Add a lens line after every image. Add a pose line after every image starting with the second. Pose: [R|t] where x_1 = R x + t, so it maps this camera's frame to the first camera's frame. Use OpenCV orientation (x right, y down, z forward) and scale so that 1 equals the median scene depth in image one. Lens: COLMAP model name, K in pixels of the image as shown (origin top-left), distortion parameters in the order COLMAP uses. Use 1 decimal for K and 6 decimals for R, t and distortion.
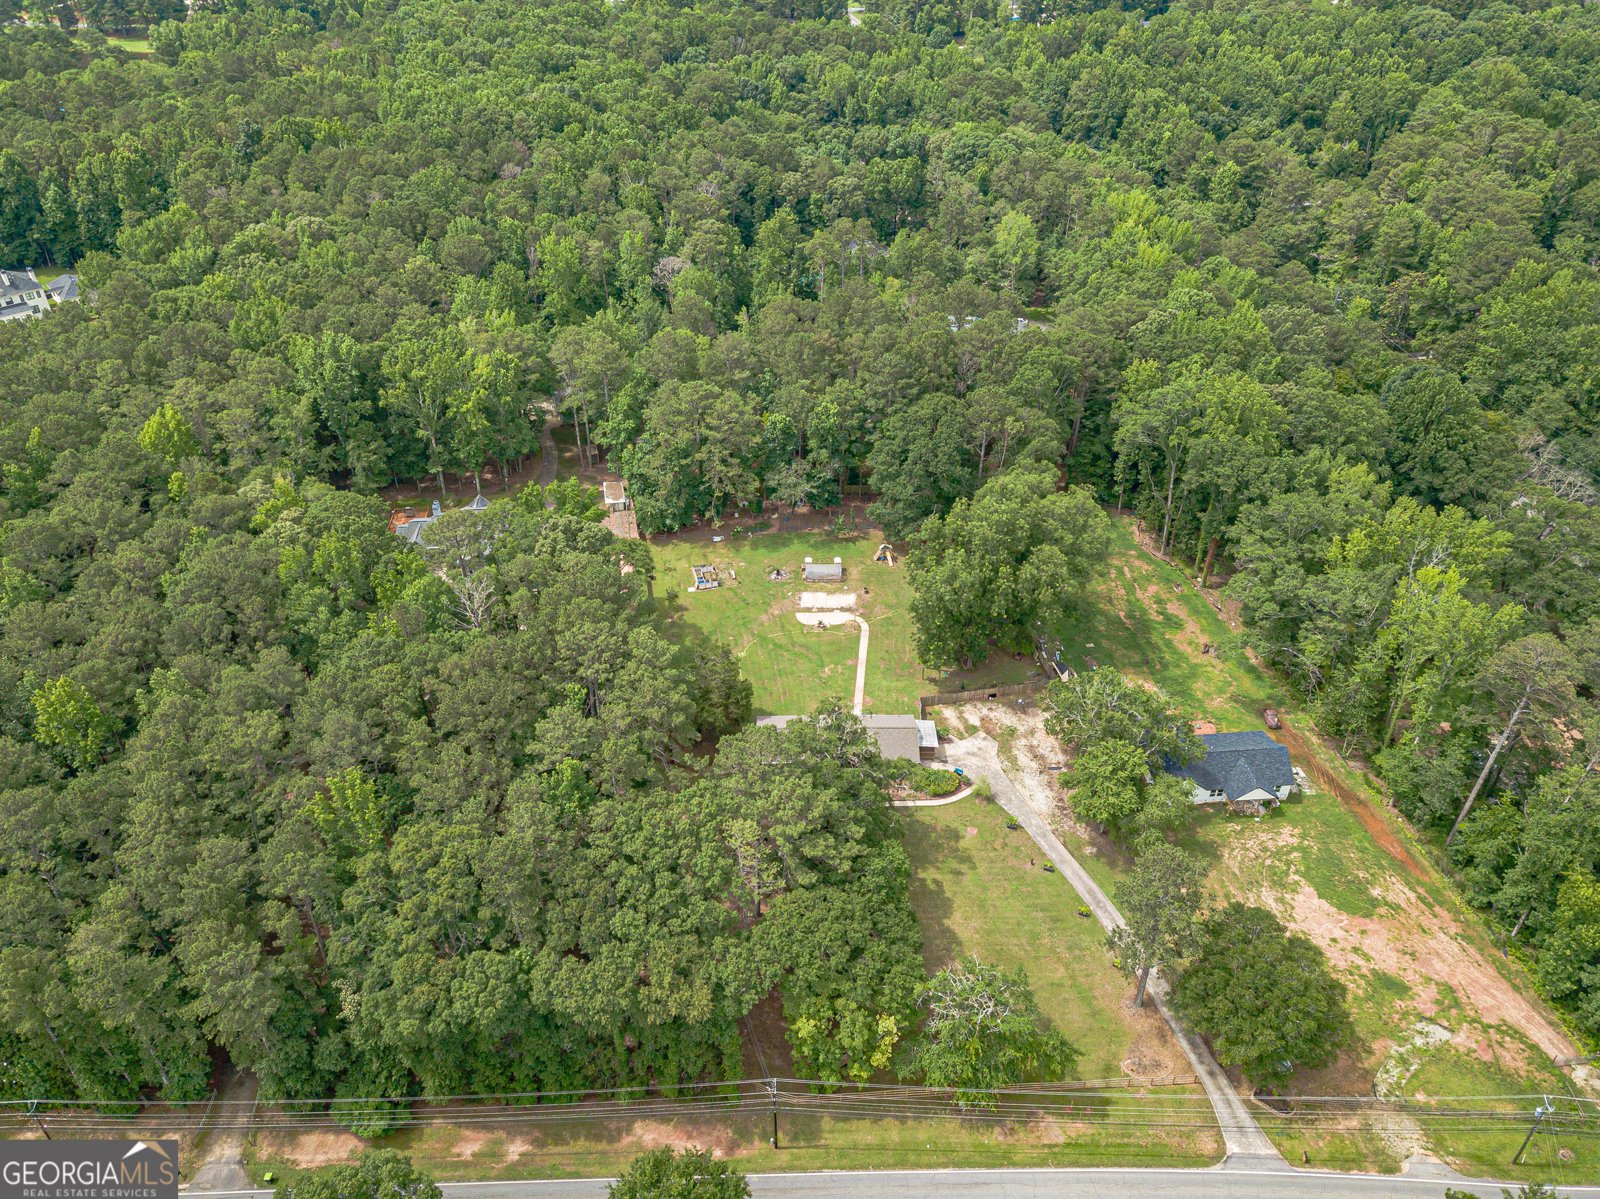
lens RADIAL K [[1230.3, 0, 785.2], [0, 1230.3, 594.5], [0, 0, 1]] dist [0.035924, 0.000569]
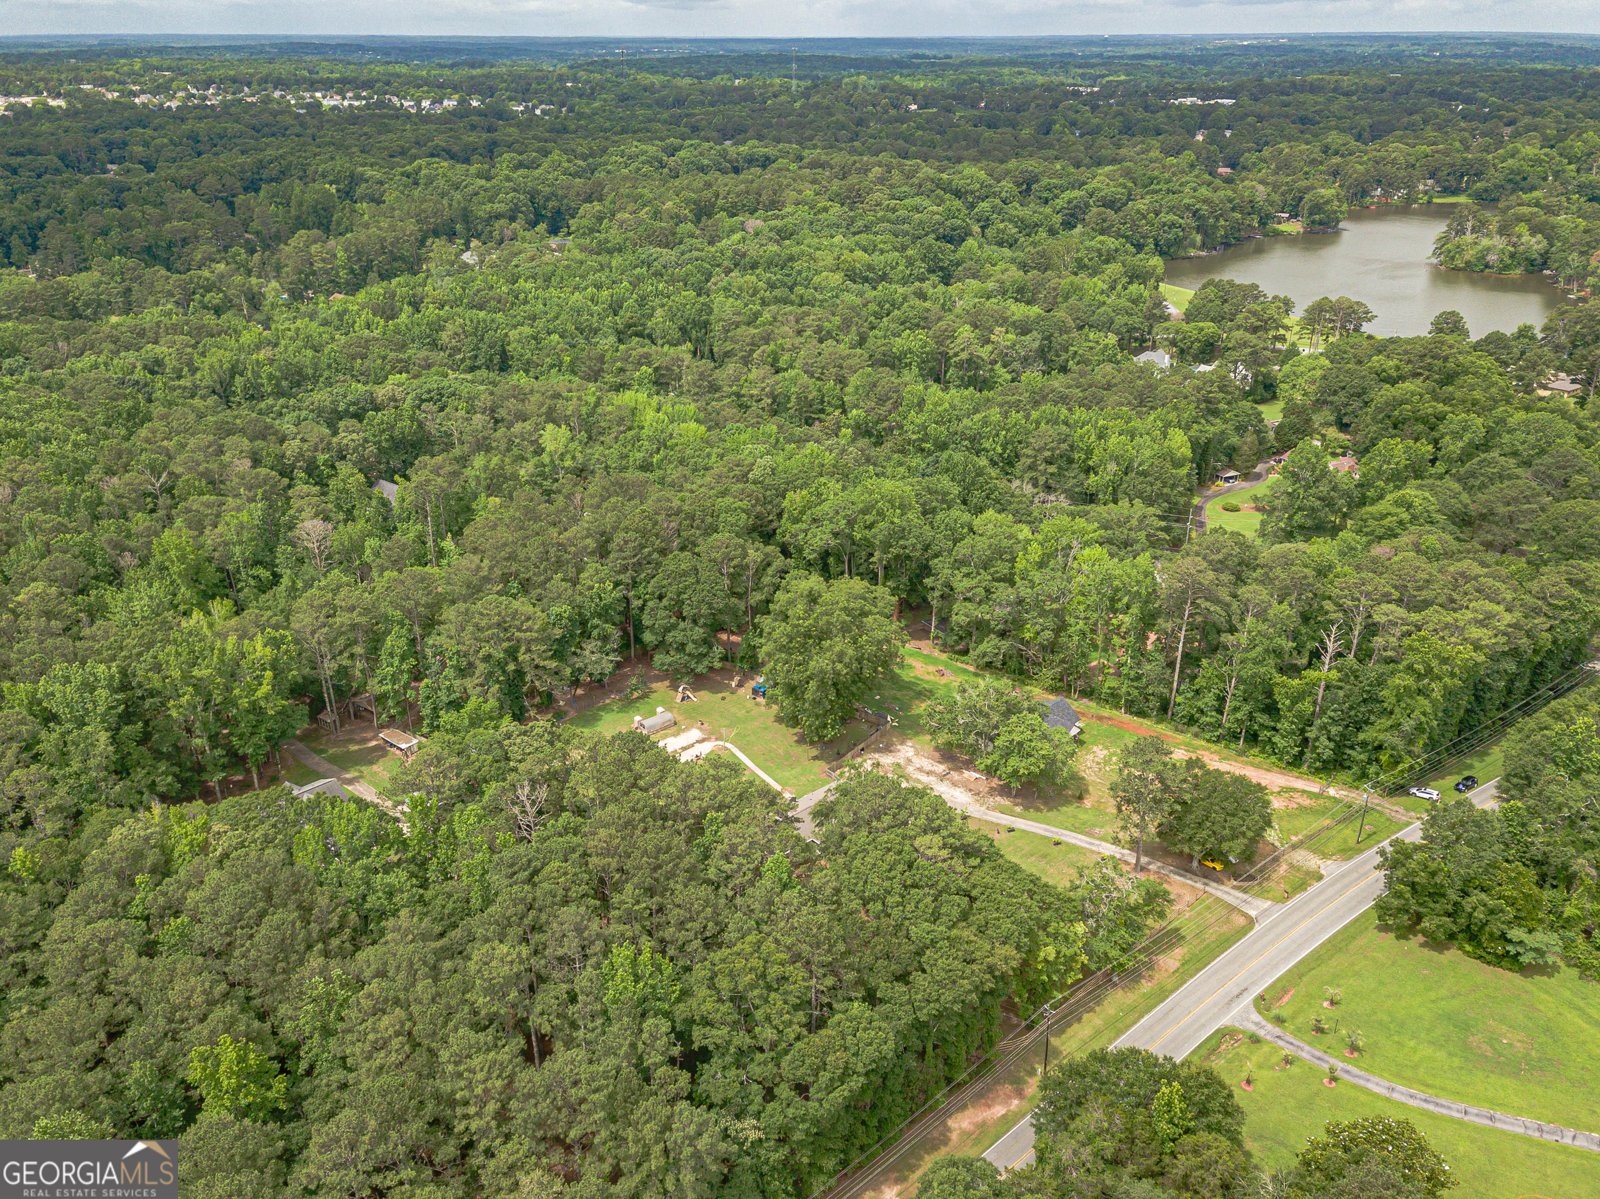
lens RADIAL K [[1230.3, 0, 785.2], [0, 1230.3, 594.5], [0, 0, 1]] dist [0.035924, 0.000569]
pose [[0.765413, -0.267888, 0.585132, -0.500870], [0.375236, 0.924461, -0.067606, -0.006534], [-0.522820, 0.271309, 0.808115, 0.002957]]
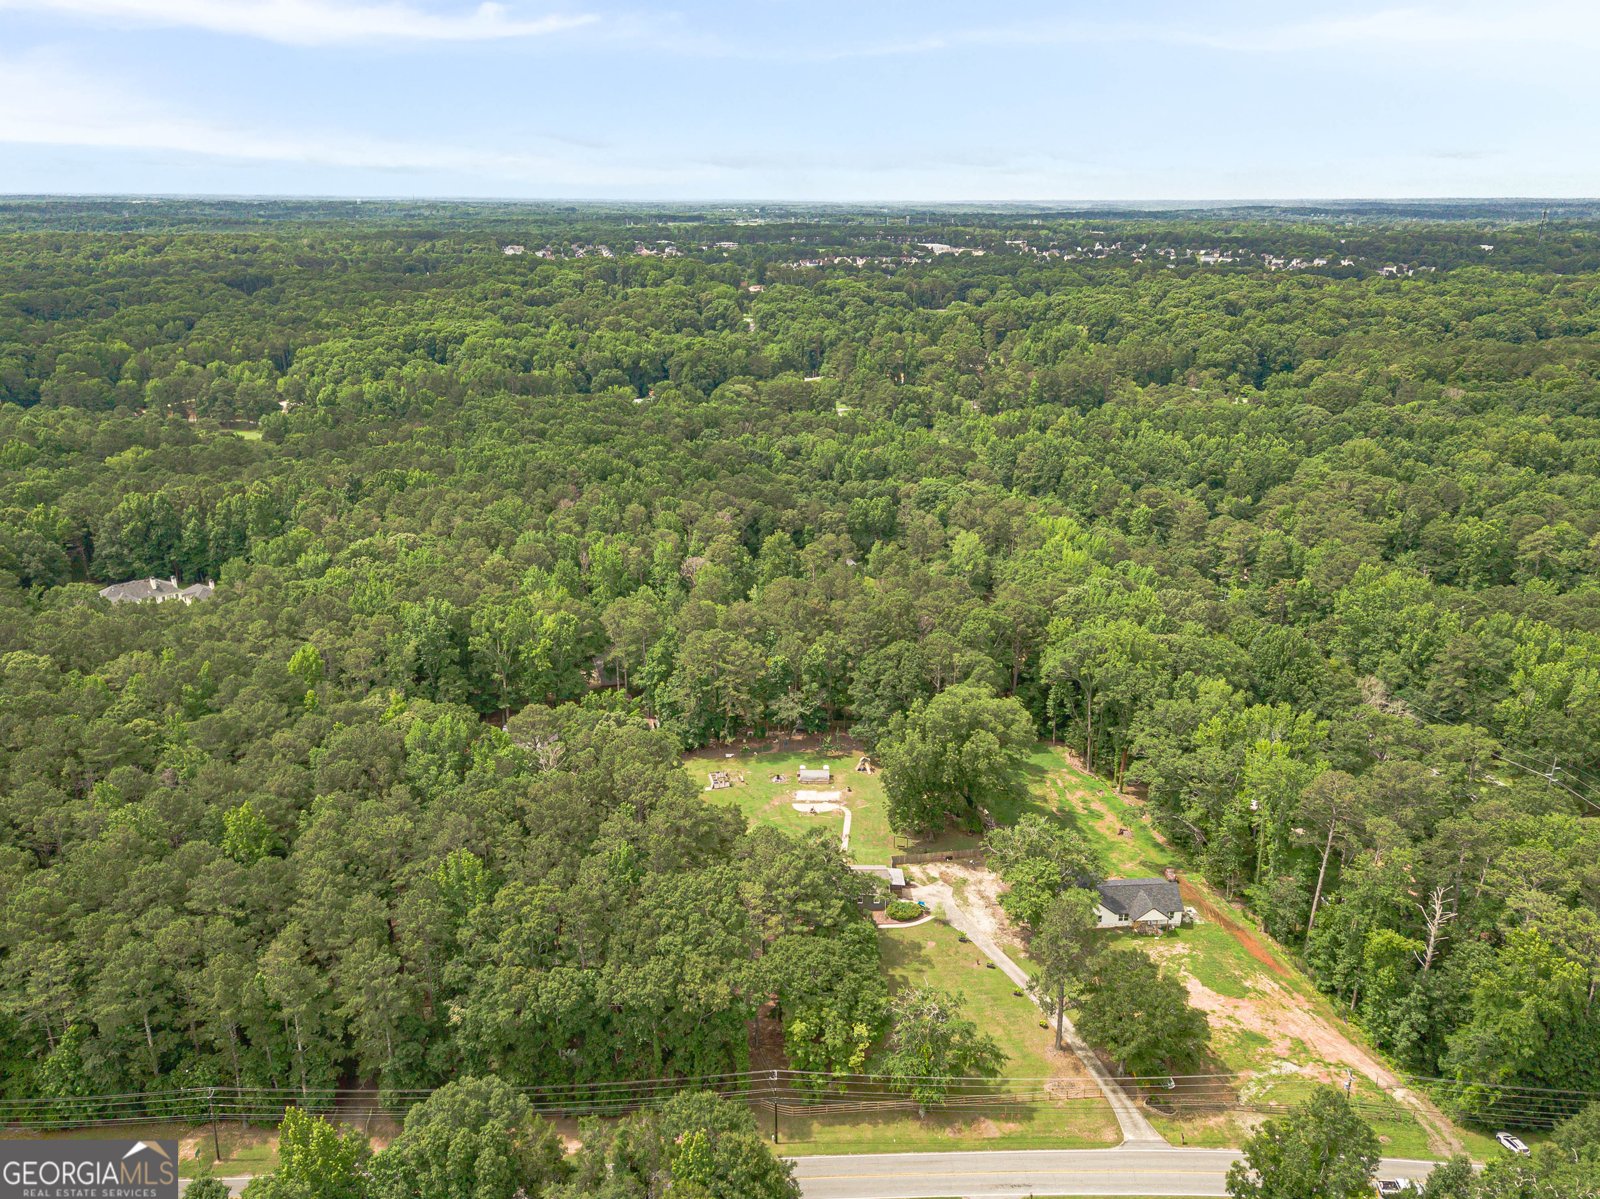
lens RADIAL K [[1230.3, 0, 785.2], [0, 1230.3, 594.5], [0, 0, 1]] dist [0.035924, 0.000569]
pose [[0.999991, 0.003719, 0.001859, -0.001640], [-0.002987, 0.953647, -0.300912, 0.181775], [-0.002892, 0.300904, 0.953650, -0.246794]]
